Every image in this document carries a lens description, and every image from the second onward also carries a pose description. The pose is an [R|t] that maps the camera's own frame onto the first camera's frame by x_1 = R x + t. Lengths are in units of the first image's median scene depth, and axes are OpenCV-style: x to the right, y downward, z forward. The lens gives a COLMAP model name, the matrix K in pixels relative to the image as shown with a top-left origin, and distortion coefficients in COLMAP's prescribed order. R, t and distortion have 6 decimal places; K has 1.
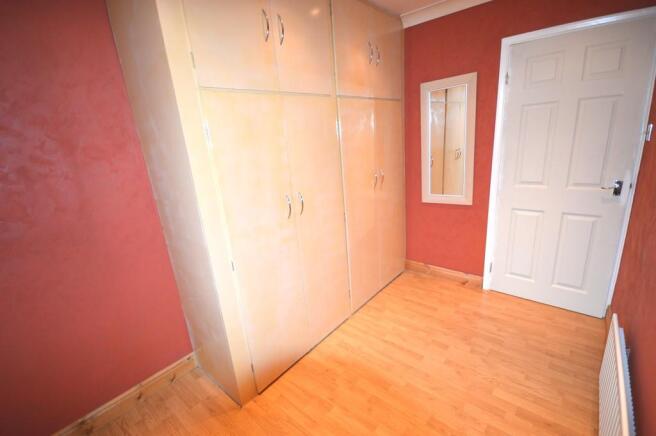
lens RADIAL K [[294.8, 0, 329.5], [0, 294.8, 218.8], [0, 0, 1]] dist [0.002715, -0.000169]
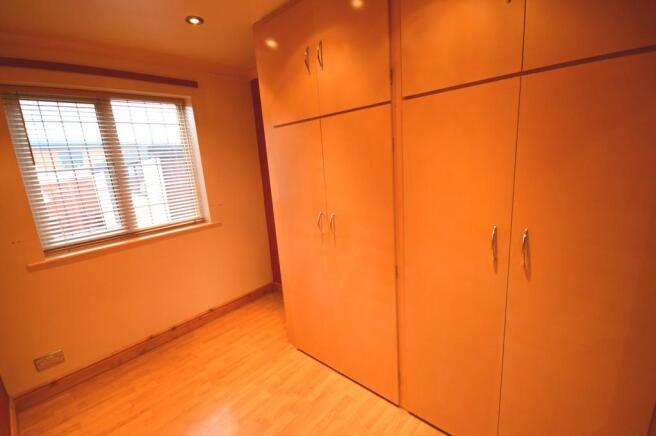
lens RADIAL K [[294.8, 0, 329.6], [0, 294.8, 215.3], [0, 0, 1]] dist [0.002715, -0.000169]
pose [[-0.041739, 0.283840, -0.957963, 0.860404], [-0.214782, 0.933833, 0.286048, -0.369457], [0.975770, 0.217693, 0.021987, 0.993670]]
